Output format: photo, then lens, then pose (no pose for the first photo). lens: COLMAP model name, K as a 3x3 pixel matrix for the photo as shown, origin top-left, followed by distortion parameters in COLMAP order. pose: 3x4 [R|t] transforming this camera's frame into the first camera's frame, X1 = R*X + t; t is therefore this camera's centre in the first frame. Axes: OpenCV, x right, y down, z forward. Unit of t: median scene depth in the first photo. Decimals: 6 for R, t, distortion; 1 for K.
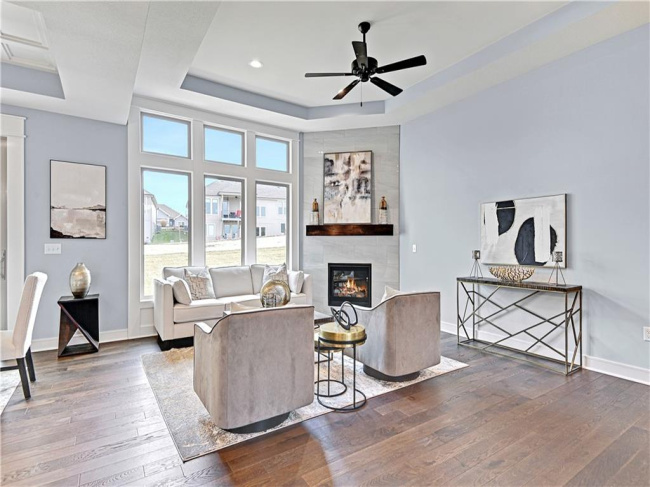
lens RADIAL K [[340.2, 0, 327.9], [0, 340.2, 242.6], [0, 0, 1]] dist [0.028471, -0.001118]
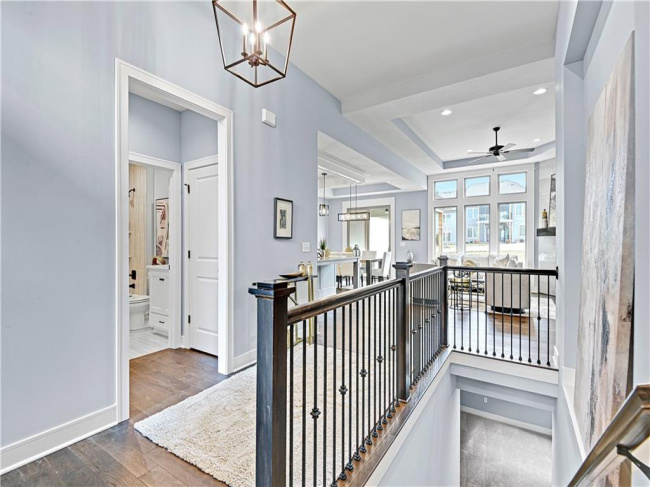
lens RADIAL K [[310.8, 0, 325.3], [0, 310.8, 243.4], [0, 0, 1]] dist [-0.003671, -0.001157]
pose [[0.391388, -0.003099, -0.920221, 1.142253], [0.006460, 0.999979, -0.000620, 0.008609], [0.920203, -0.005702, 0.391399, -0.463909]]
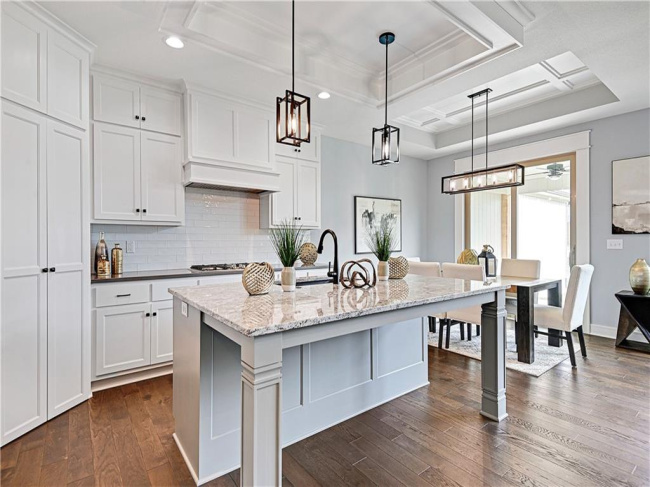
lens RADIAL K [[340.2, 0, 326.3], [0, 340.2, 244.3], [0, 0, 1]] dist [0.028471, -0.001118]
pose [[0.075541, 0.003062, -0.997138, 0.198377], [0.005740, 0.999977, 0.003506, 0.009125], [0.997126, -0.005989, 0.075522, 0.037523]]
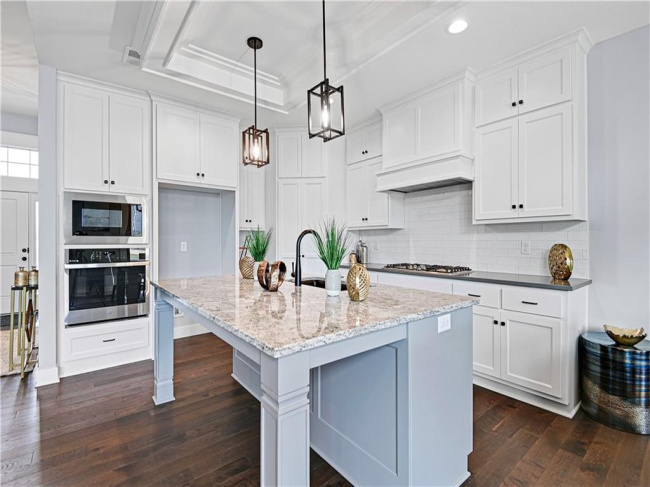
lens RADIAL K [[302.9, 0, 324.3], [0, 302.9, 243.0], [0, 0, 1]] dist [-0.005488, -0.004784]
pose [[-0.997110, -0.002236, -0.075935, -0.472158], [-0.002457, 0.999993, 0.002823, 0.005021], [0.075928, 0.003001, -0.997109, 0.653607]]
